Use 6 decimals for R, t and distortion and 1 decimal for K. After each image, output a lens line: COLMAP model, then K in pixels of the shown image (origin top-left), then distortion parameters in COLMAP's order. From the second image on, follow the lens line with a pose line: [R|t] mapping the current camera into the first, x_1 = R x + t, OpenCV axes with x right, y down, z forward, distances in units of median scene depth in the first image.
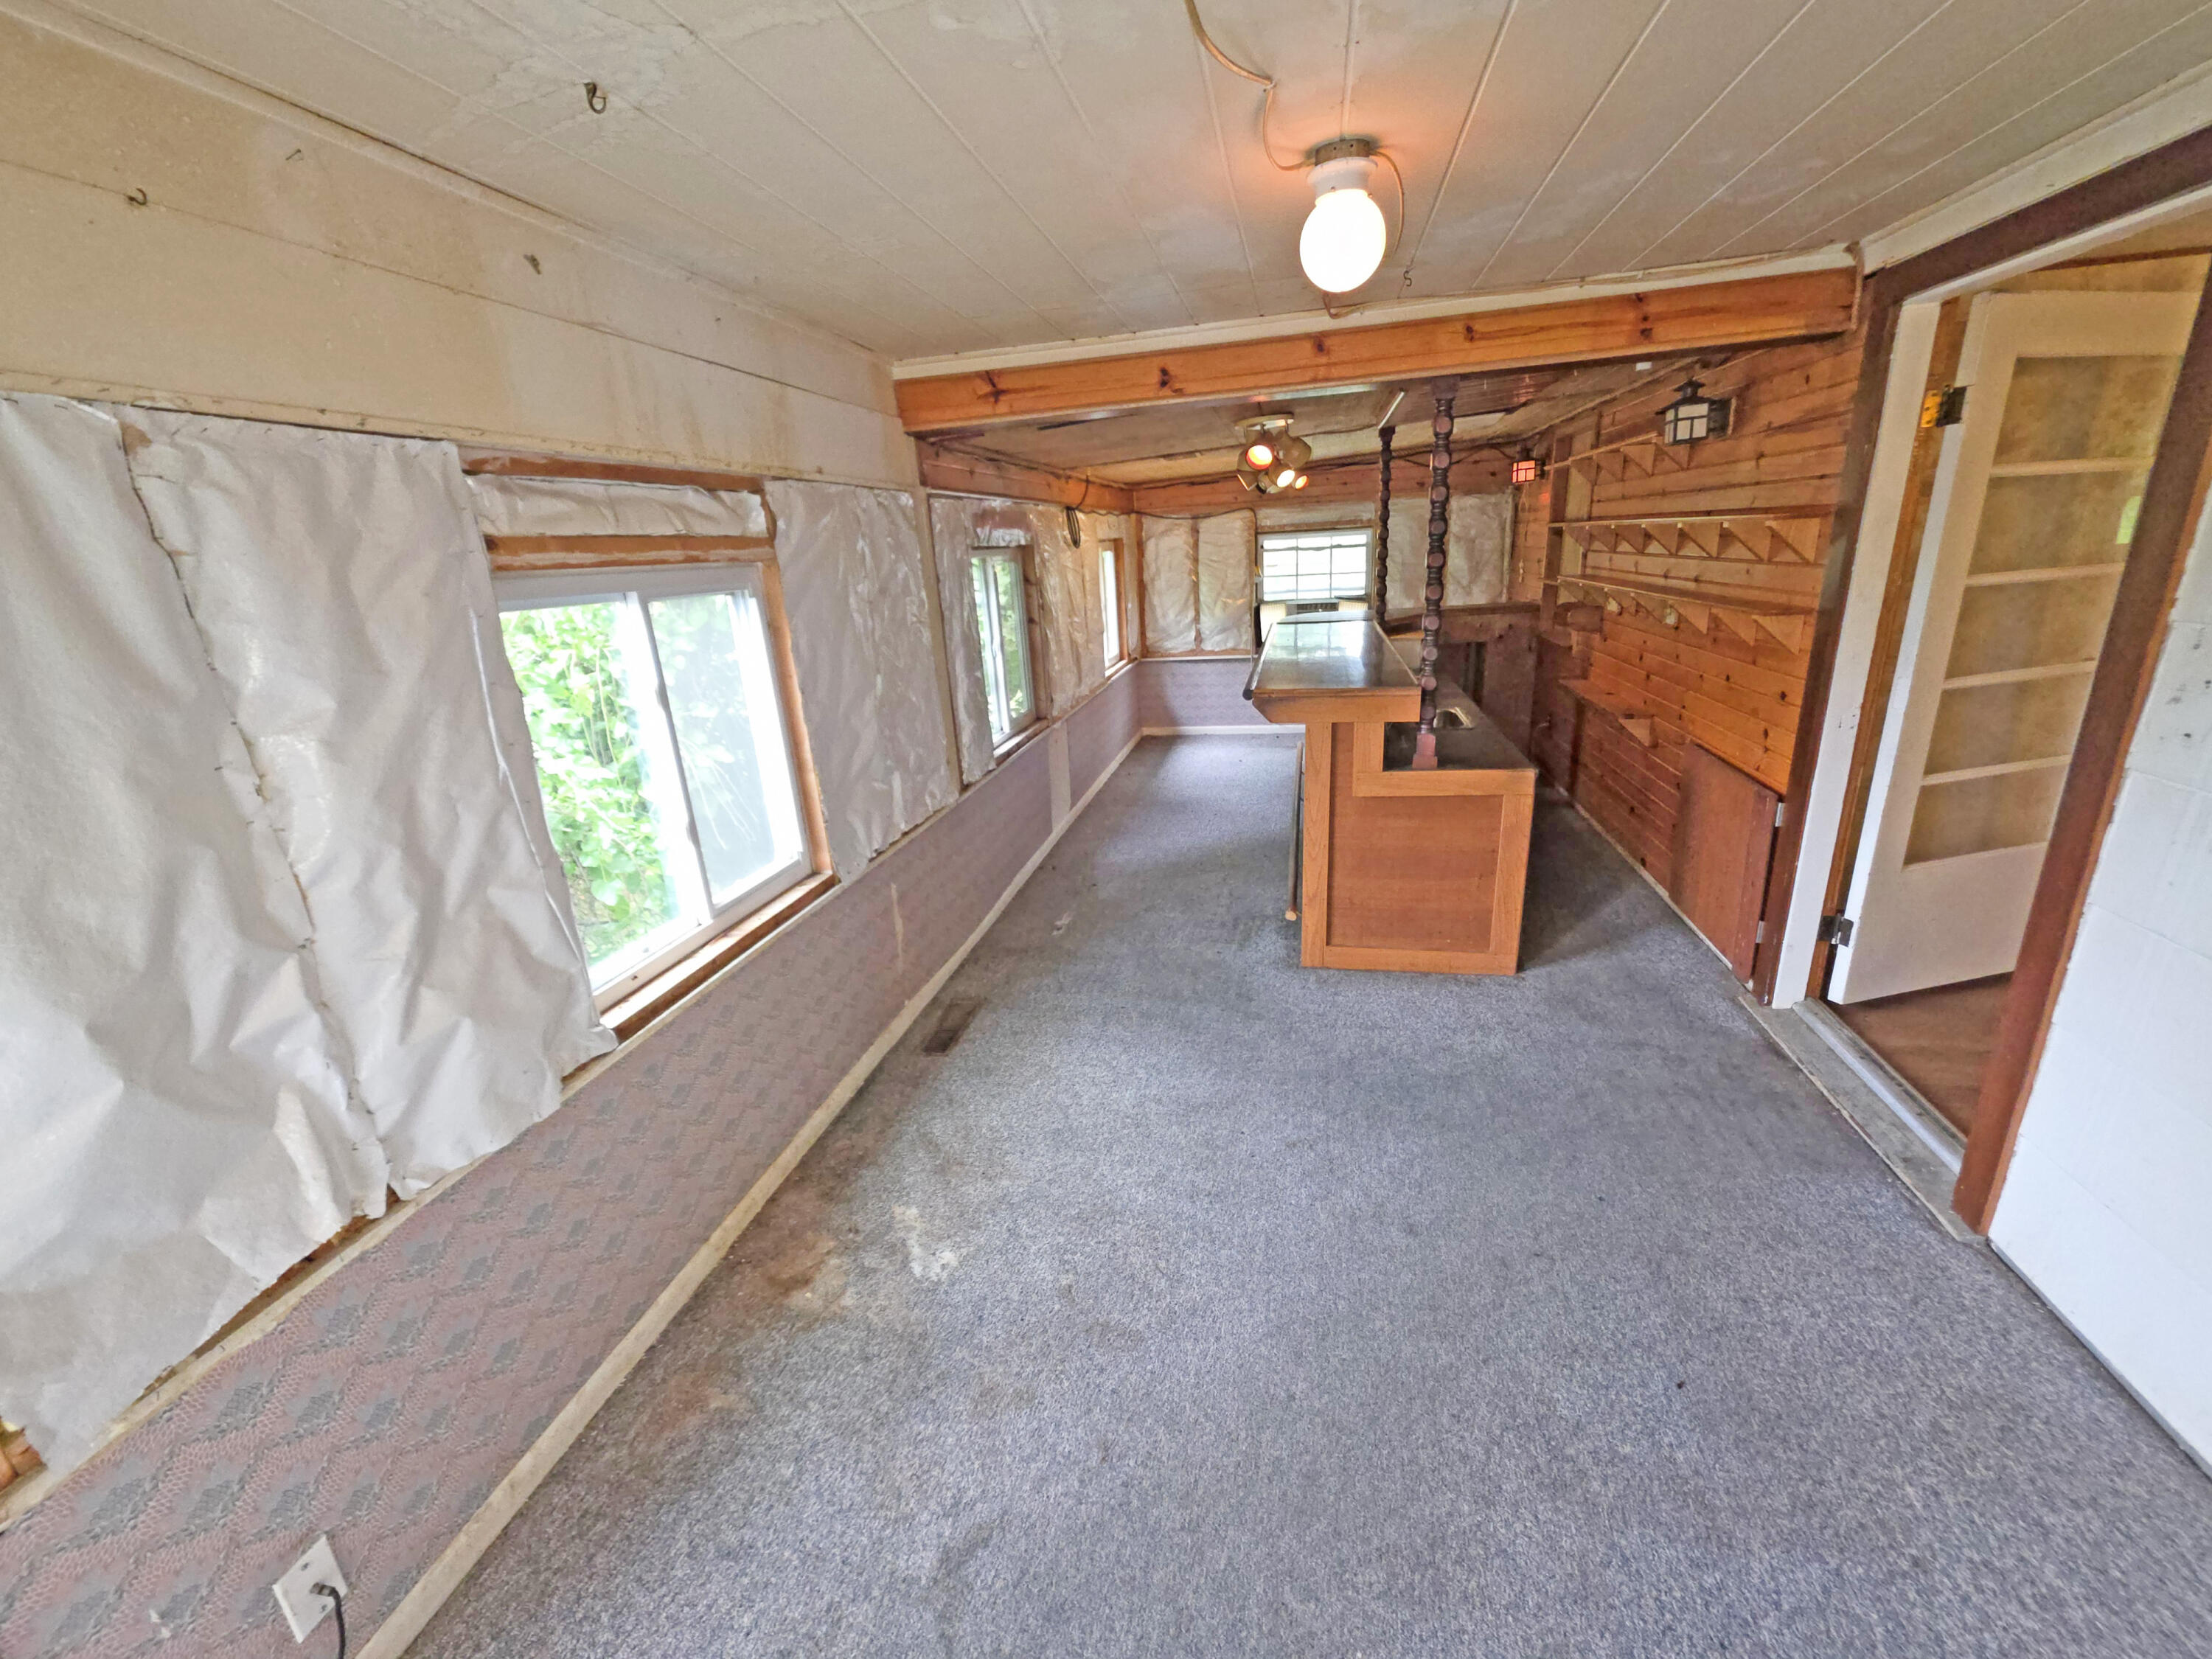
lens RADIAL K [[888.3, 0, 1106.0], [0, 888.3, 829.5], [0, 0, 1]] dist [0.000201, 0.000019]
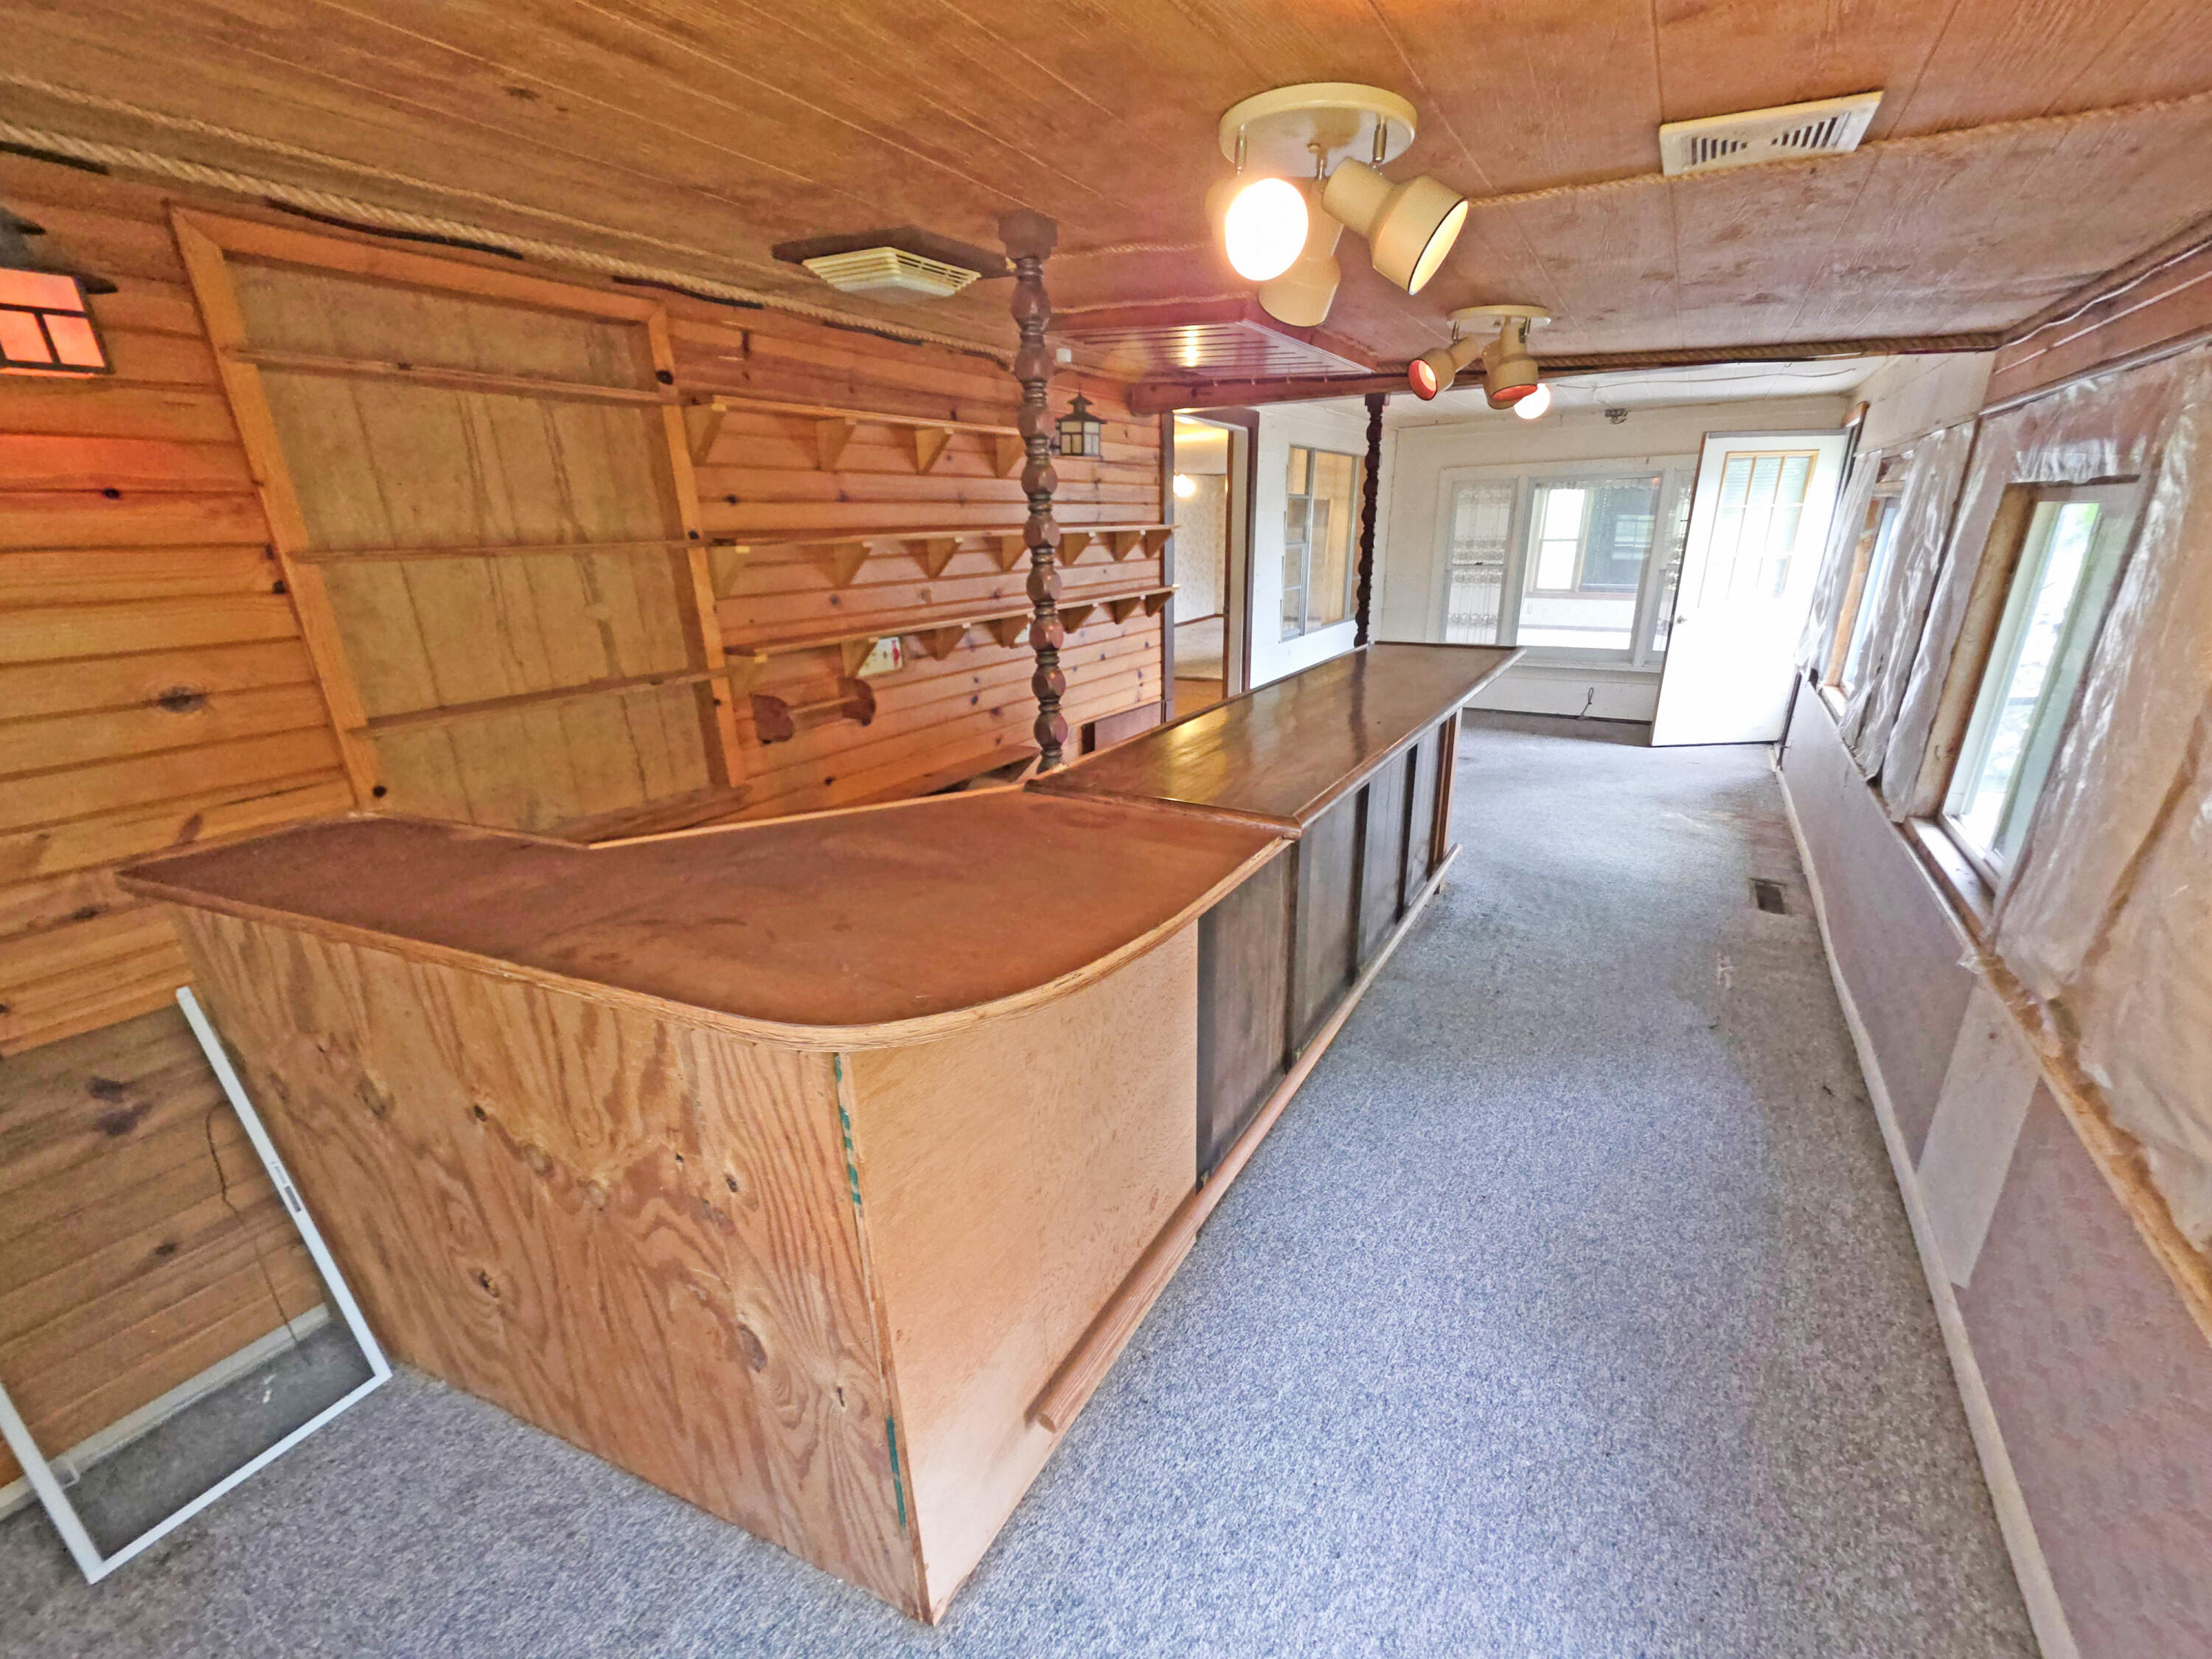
lens RADIAL K [[888.3, 0, 1106.0], [0, 888.3, 829.5], [0, 0, 1]] dist [0.000201, 0.000019]
pose [[-0.937091, -0.030478, 0.347752, 0.259147], [0.181689, 0.808034, 0.560419, -0.706448], [-0.298077, 0.588346, -0.751664, 2.177455]]
